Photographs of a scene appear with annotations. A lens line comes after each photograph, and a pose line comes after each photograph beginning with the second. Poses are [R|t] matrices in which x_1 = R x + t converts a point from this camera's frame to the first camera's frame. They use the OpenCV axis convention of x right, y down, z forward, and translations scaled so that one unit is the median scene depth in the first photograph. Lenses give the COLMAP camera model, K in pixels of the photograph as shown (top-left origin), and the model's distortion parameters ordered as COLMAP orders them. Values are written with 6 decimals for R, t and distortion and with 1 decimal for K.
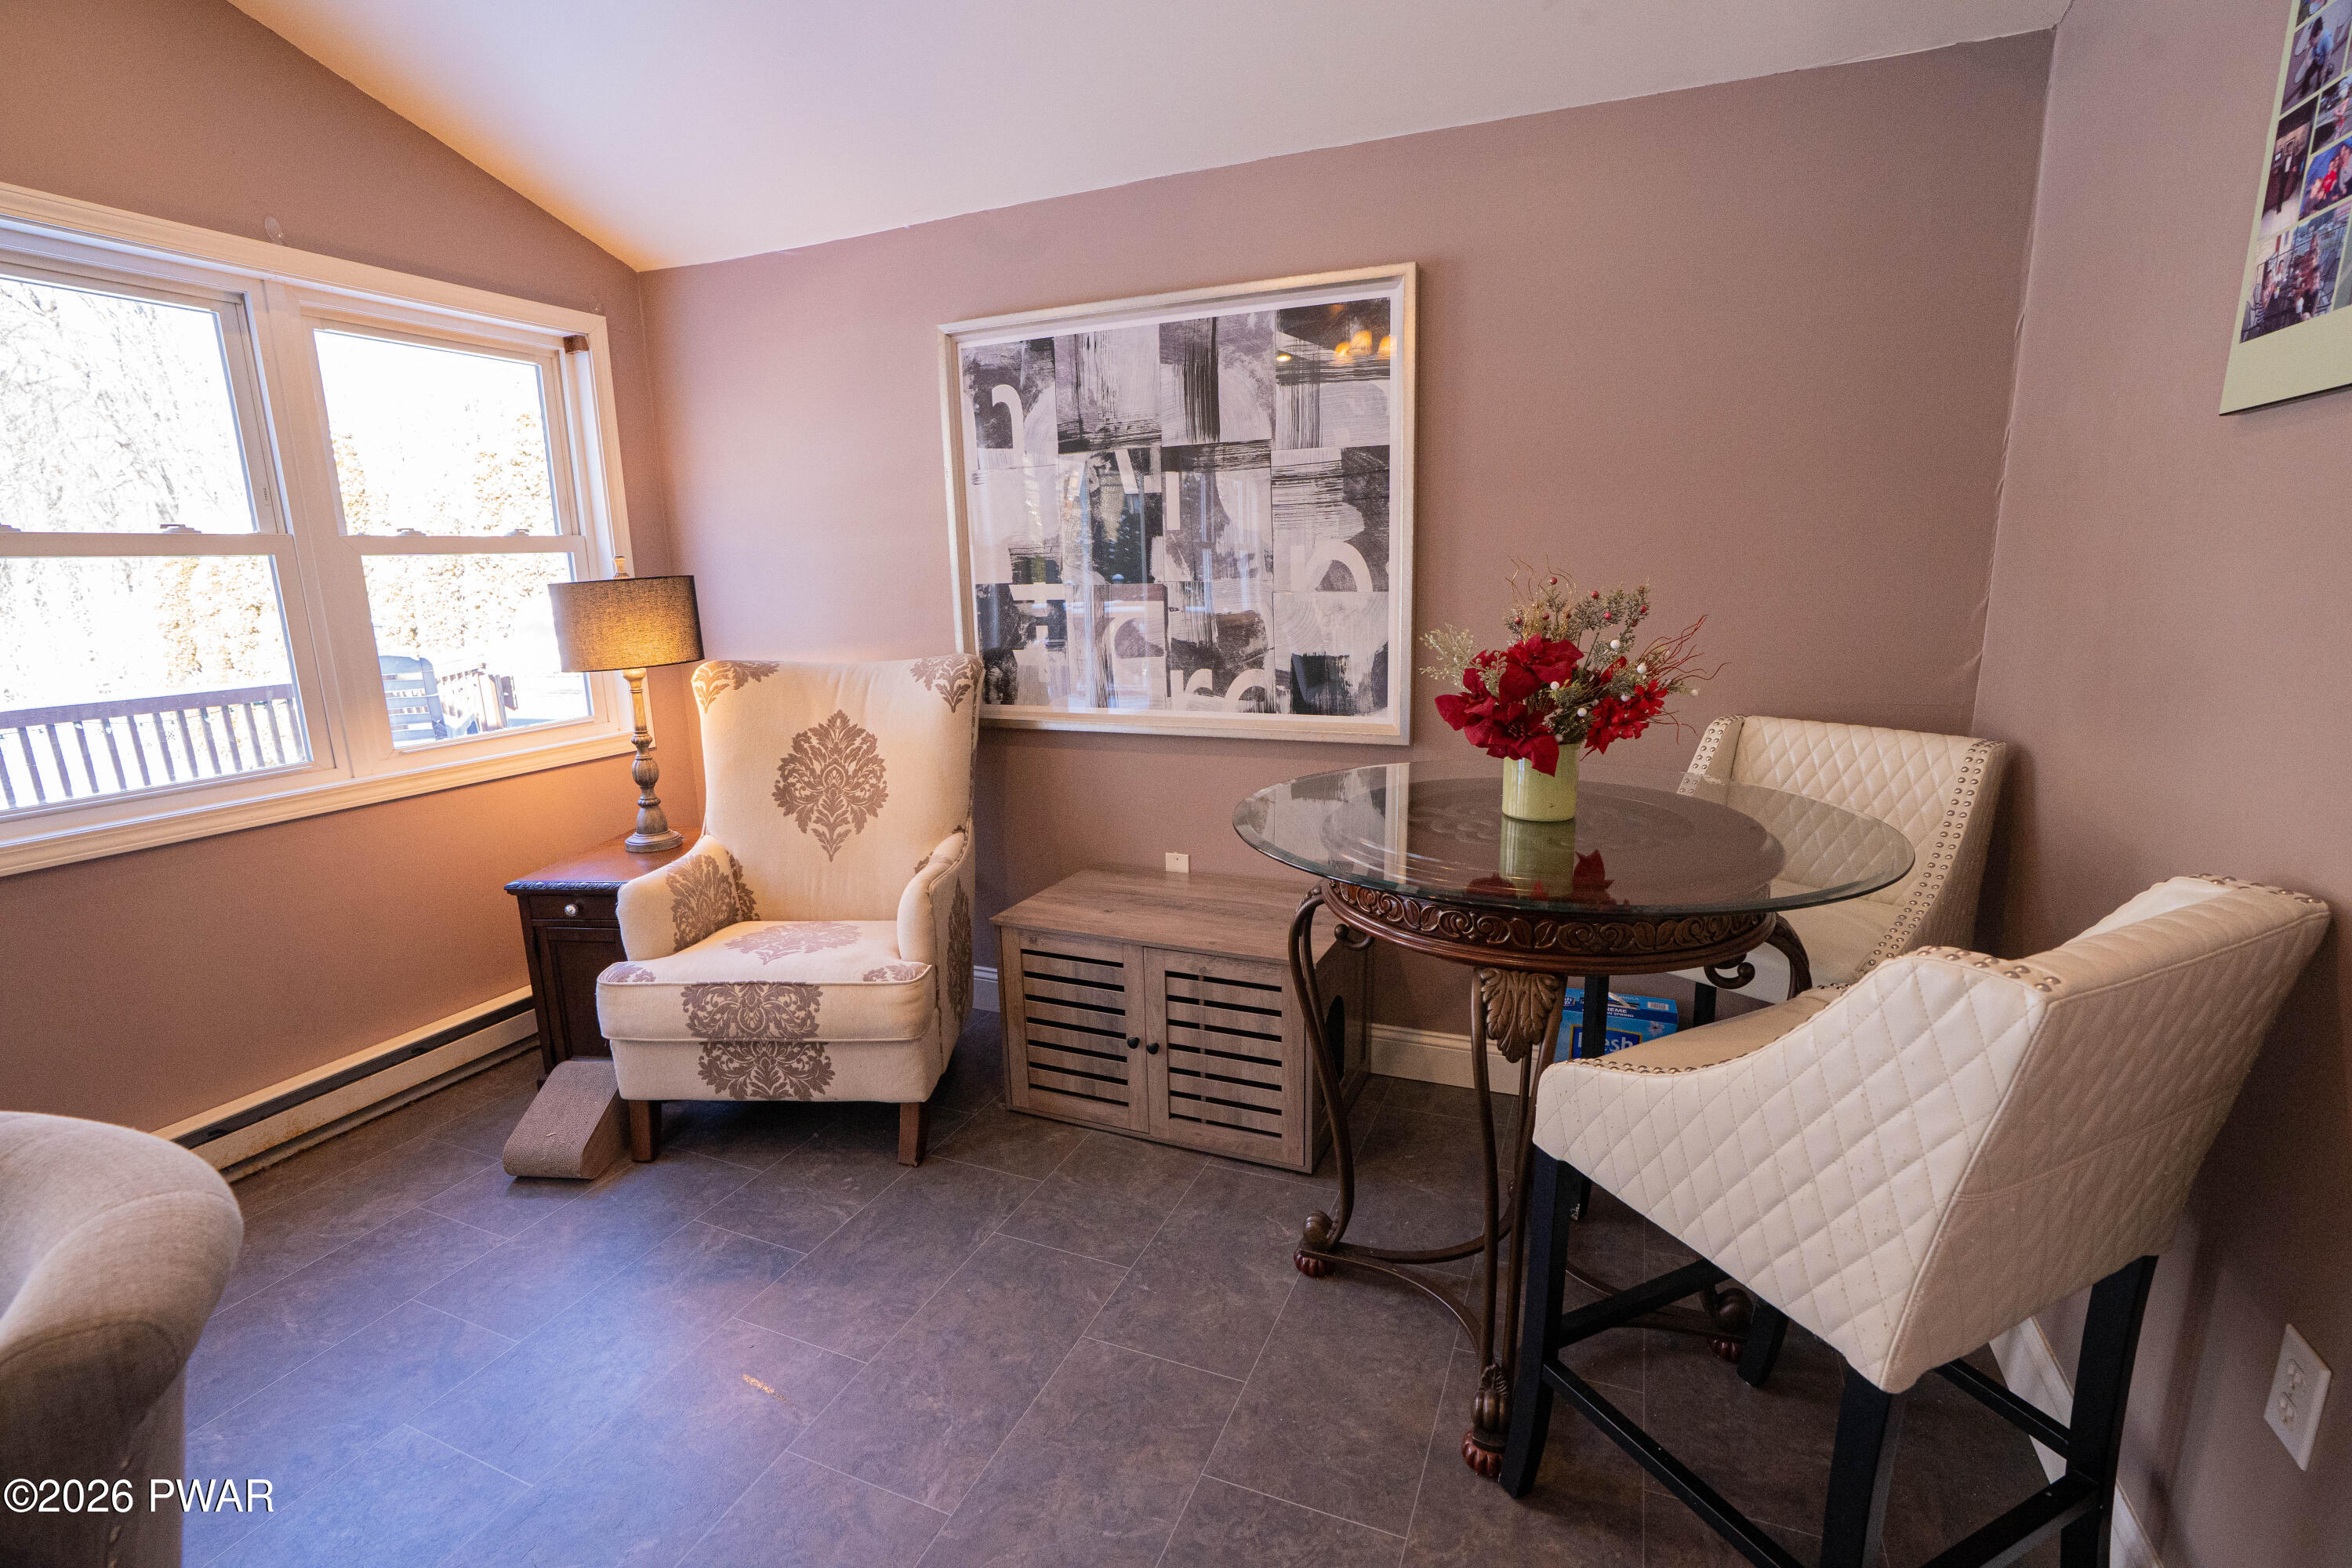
lens RADIAL K [[1107.4, 0, 1164.1], [0, 1107.4, 797.5], [0, 0, 1]] dist [-0.071057, 0.028501]
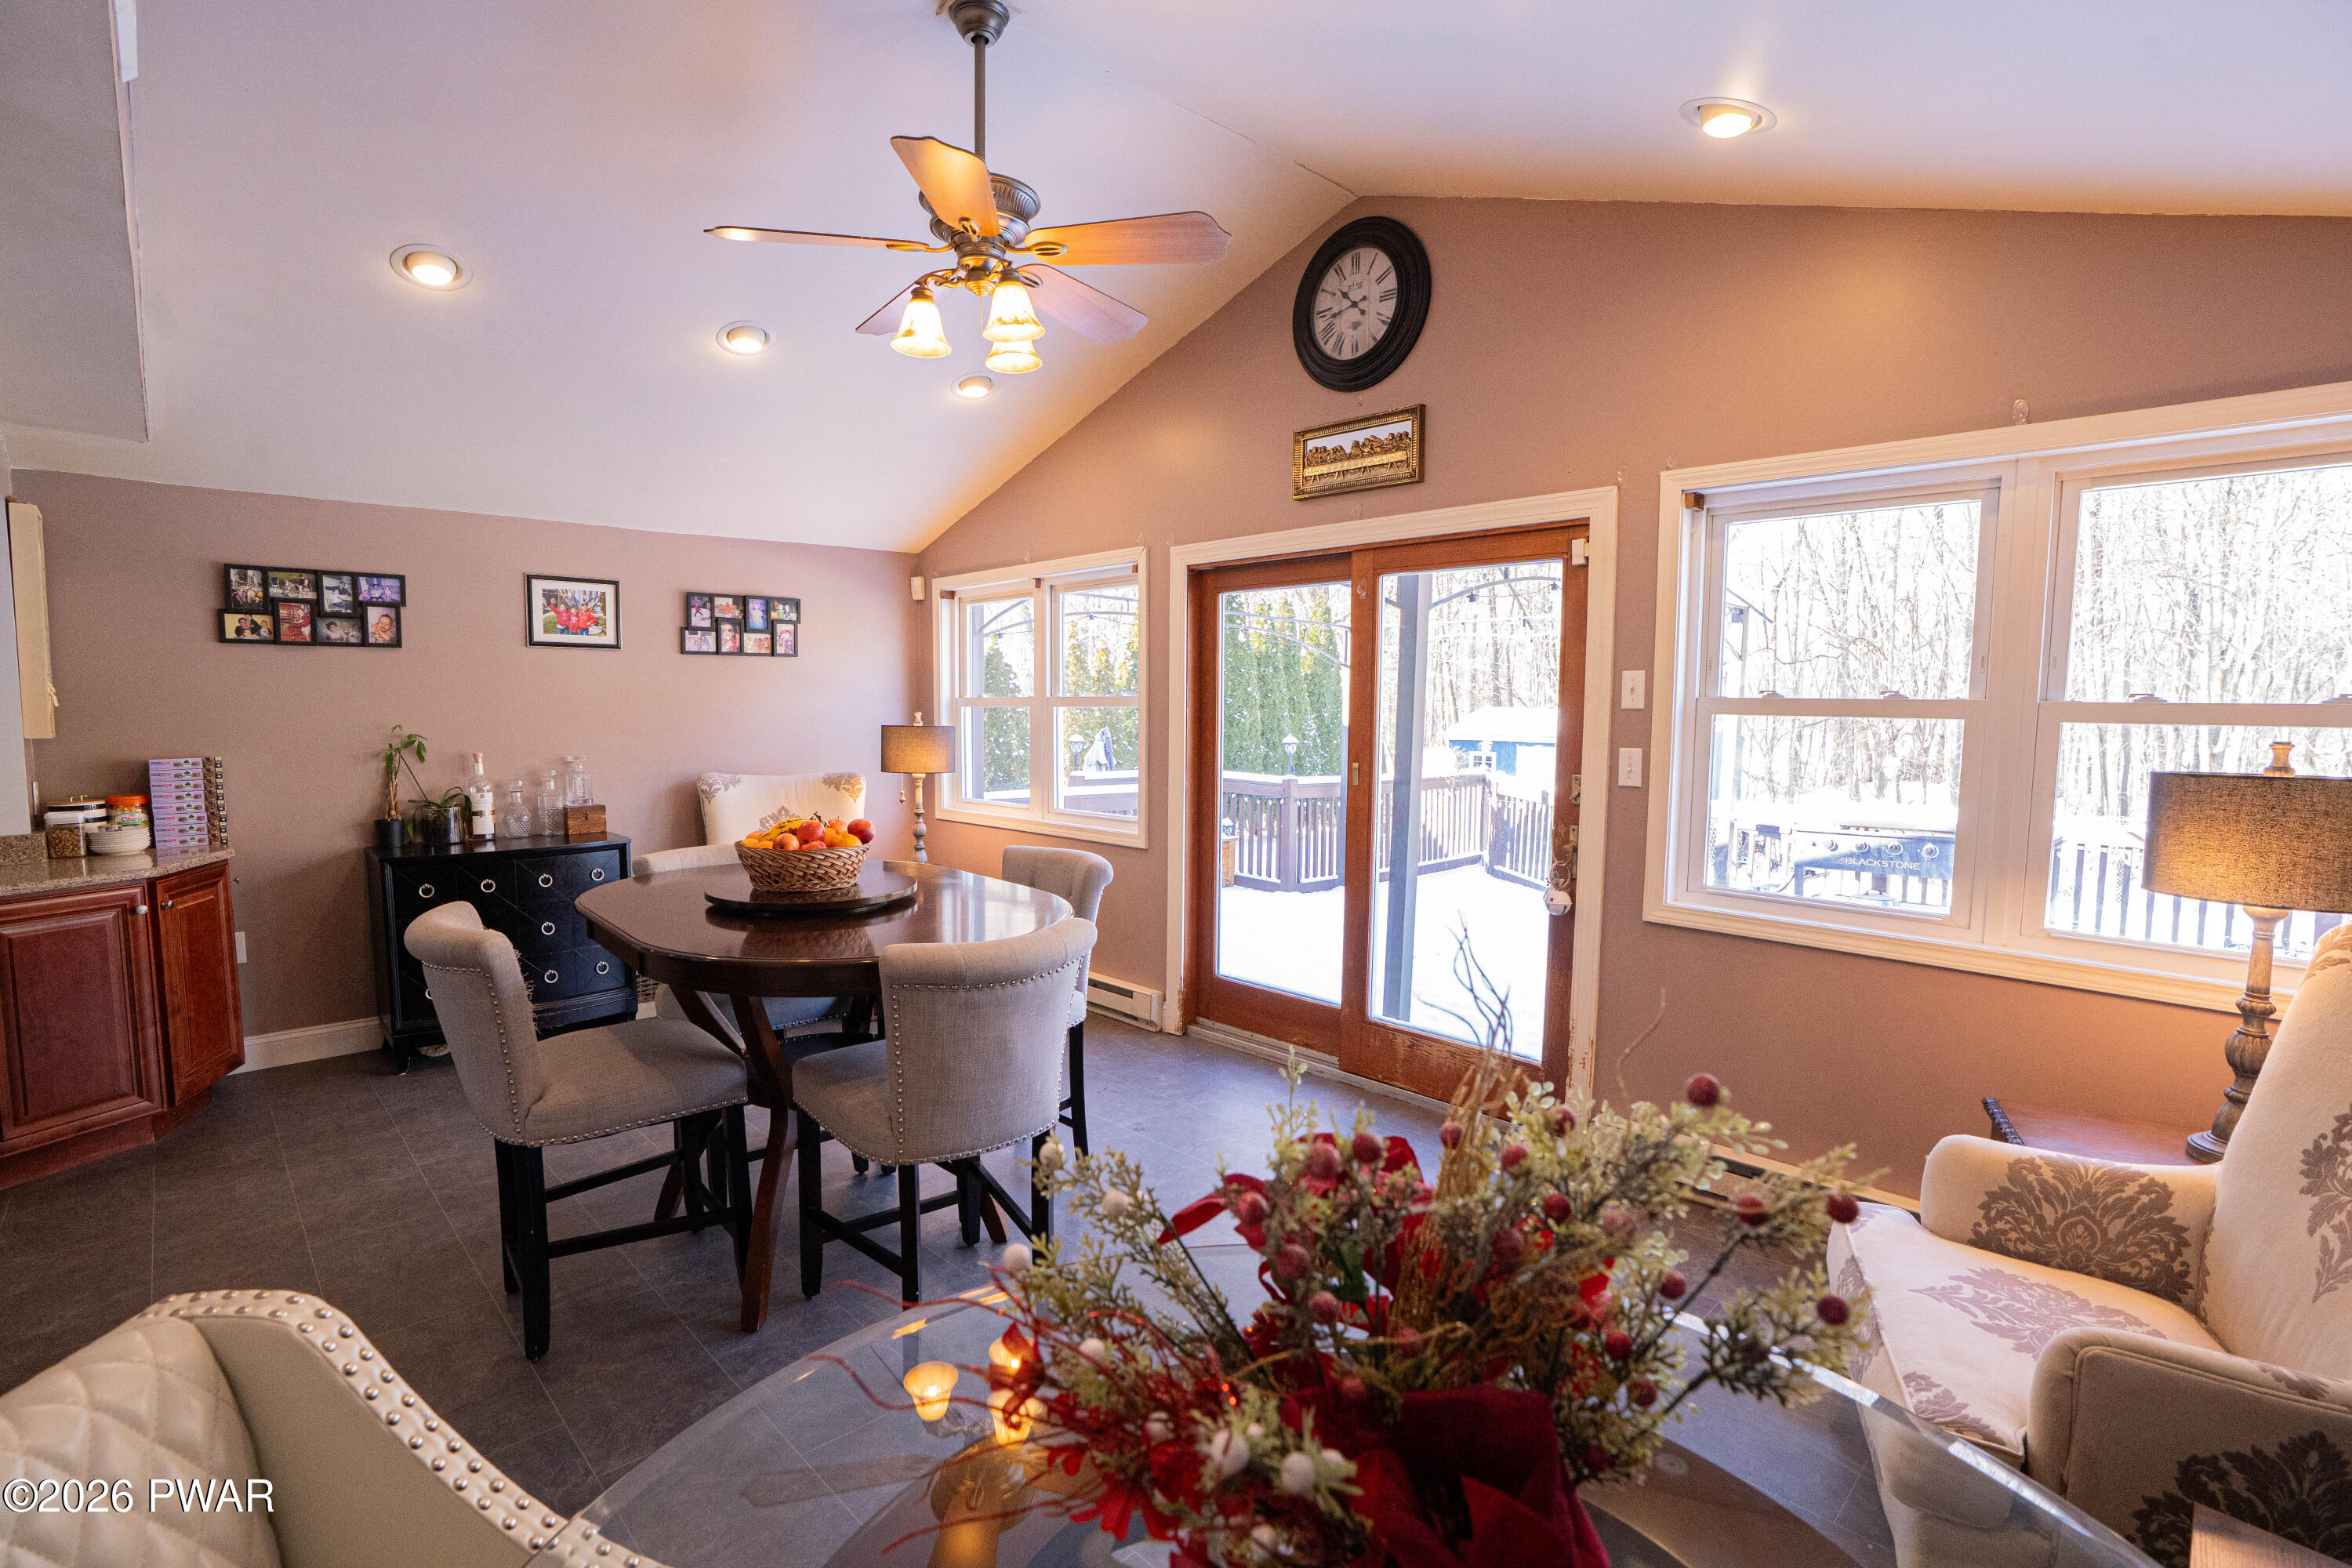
lens RADIAL K [[1107.4, 0, 1164.1], [0, 1107.4, 797.5], [0, 0, 1]] dist [-0.071057, 0.028501]
pose [[-0.394988, 0.103267, -0.912864, 0.417241], [-0.190263, 0.962923, 0.191255, -0.191114], [0.898768, 0.249228, -0.360696, 0.646079]]
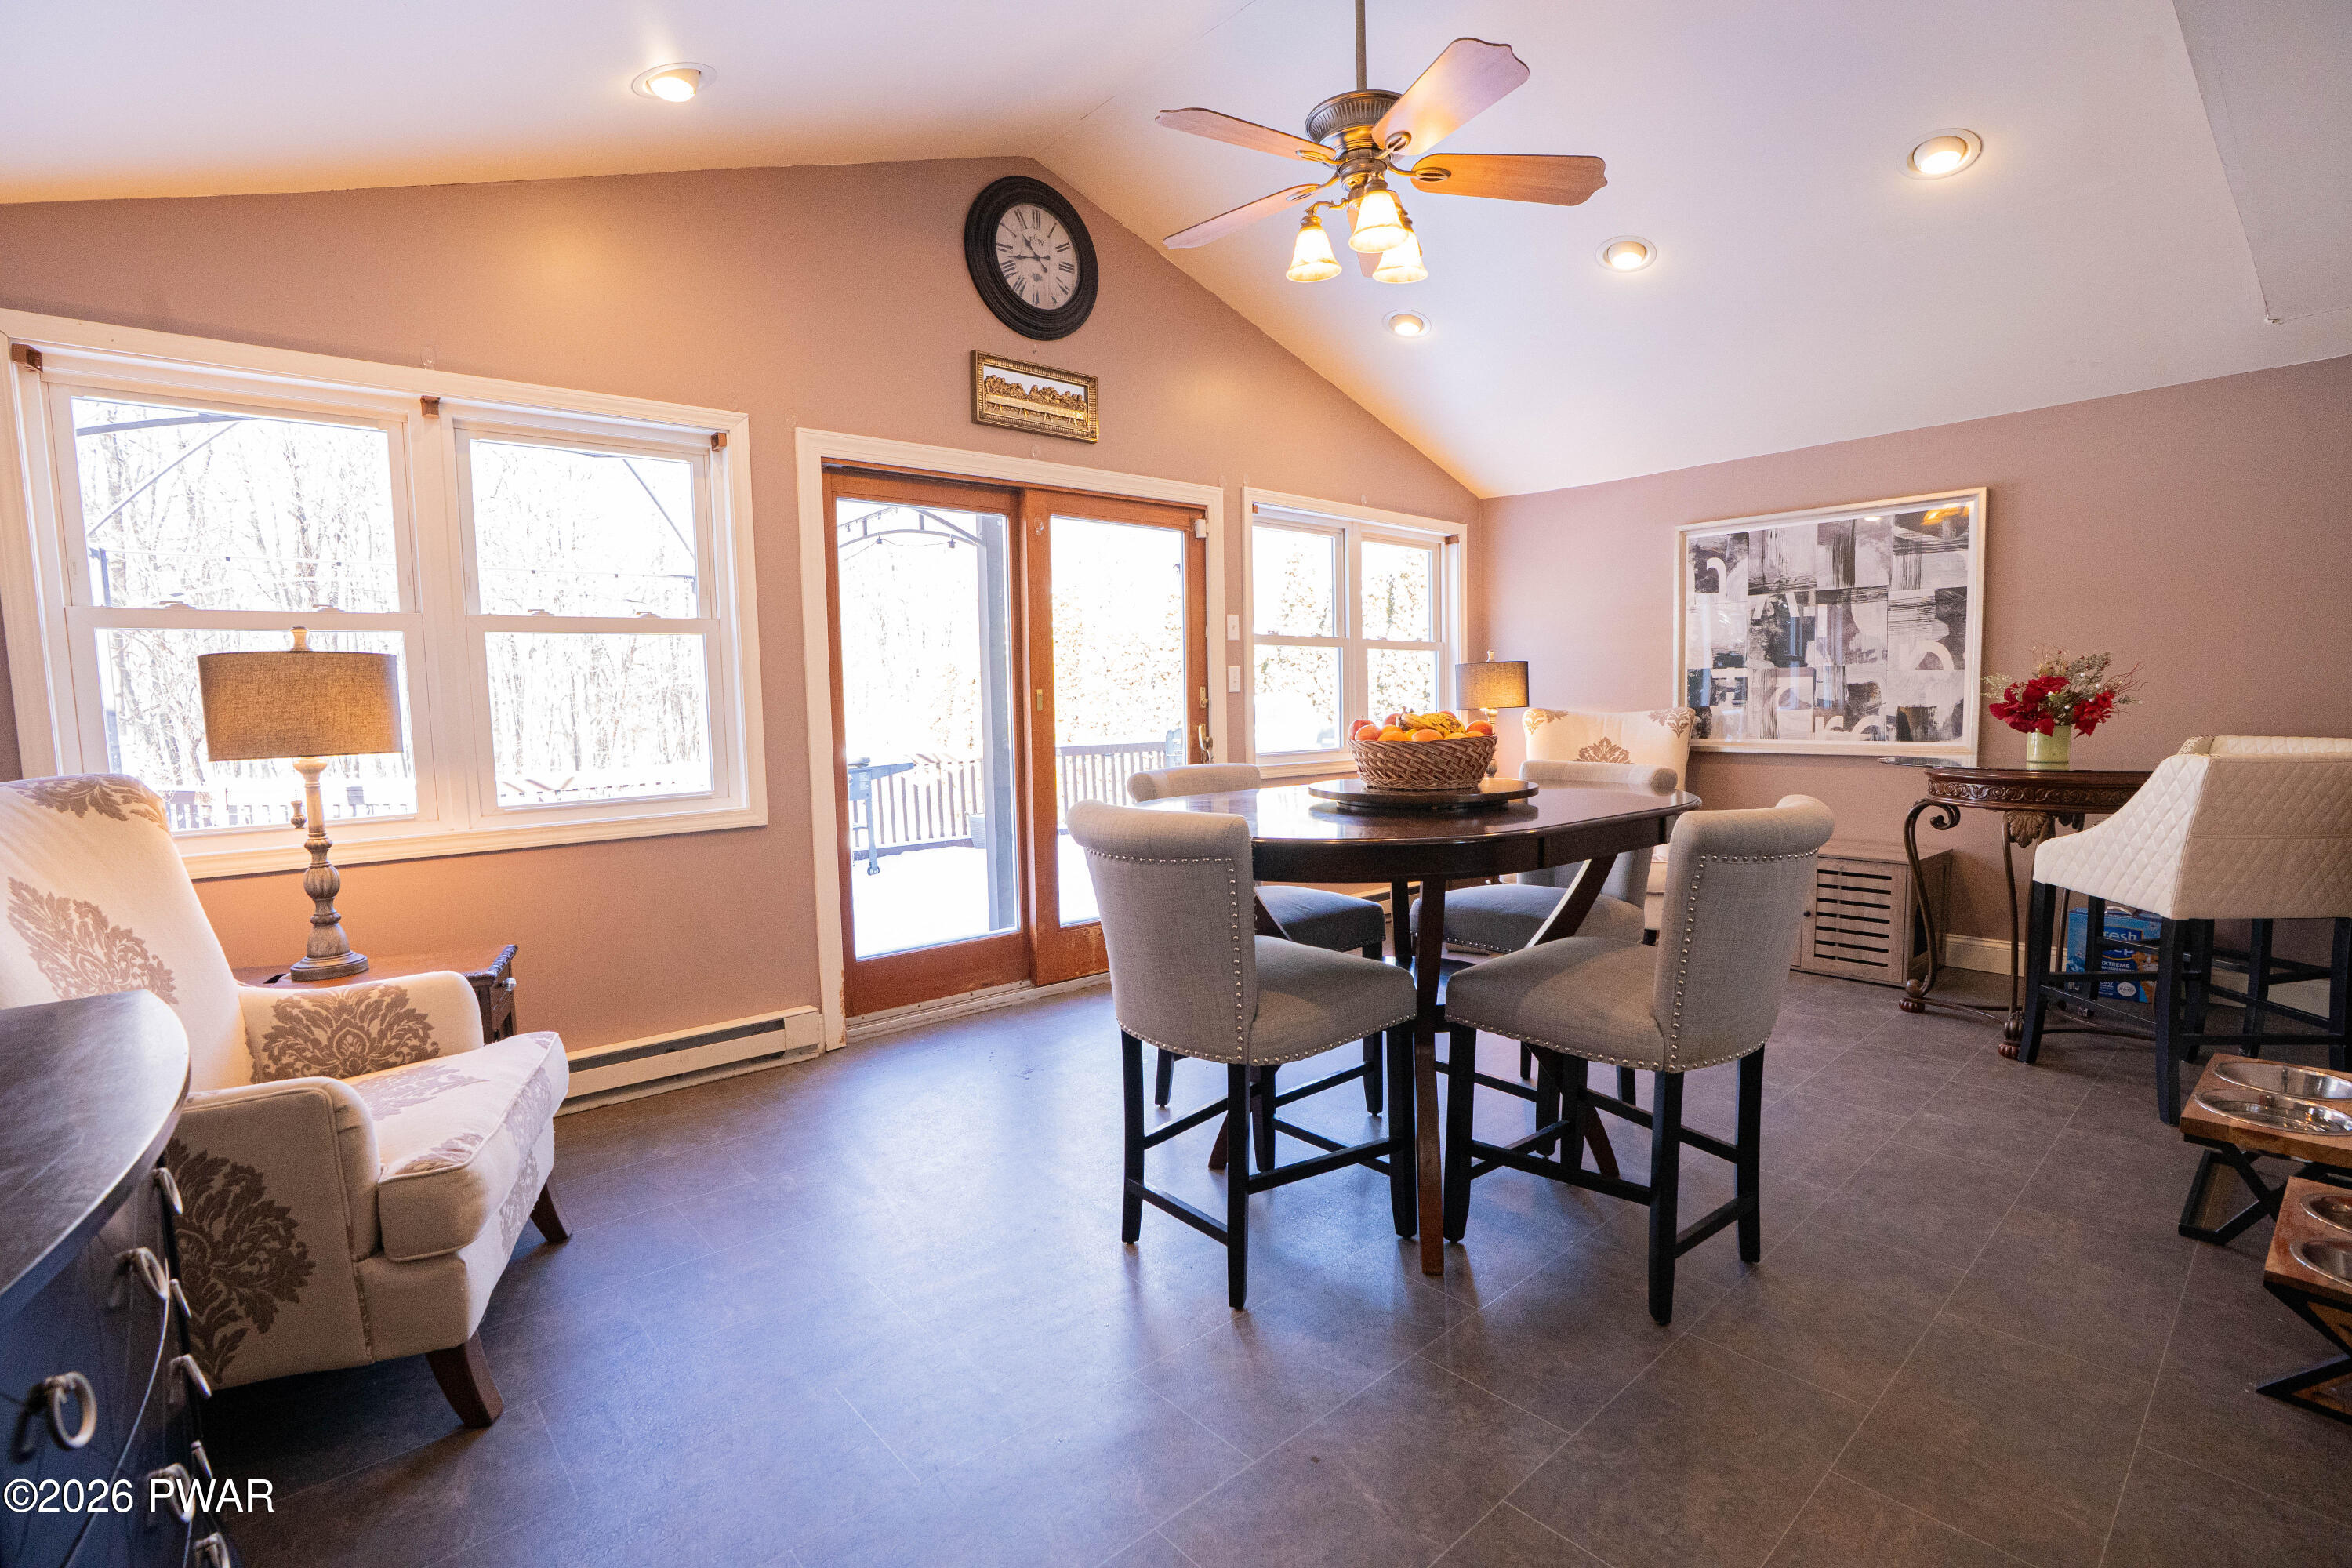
lens RADIAL K [[1087.1, 0, 1173.8], [0, 1087.1, 796.5], [0, 0, 1]] dist [-0.068748, 0.026288]
pose [[0.902900, 0.045998, -0.427383, -0.191625], [-0.094549, 0.991160, -0.093070, 0.268794], [0.419324, 0.124442, 0.899267, -0.936743]]
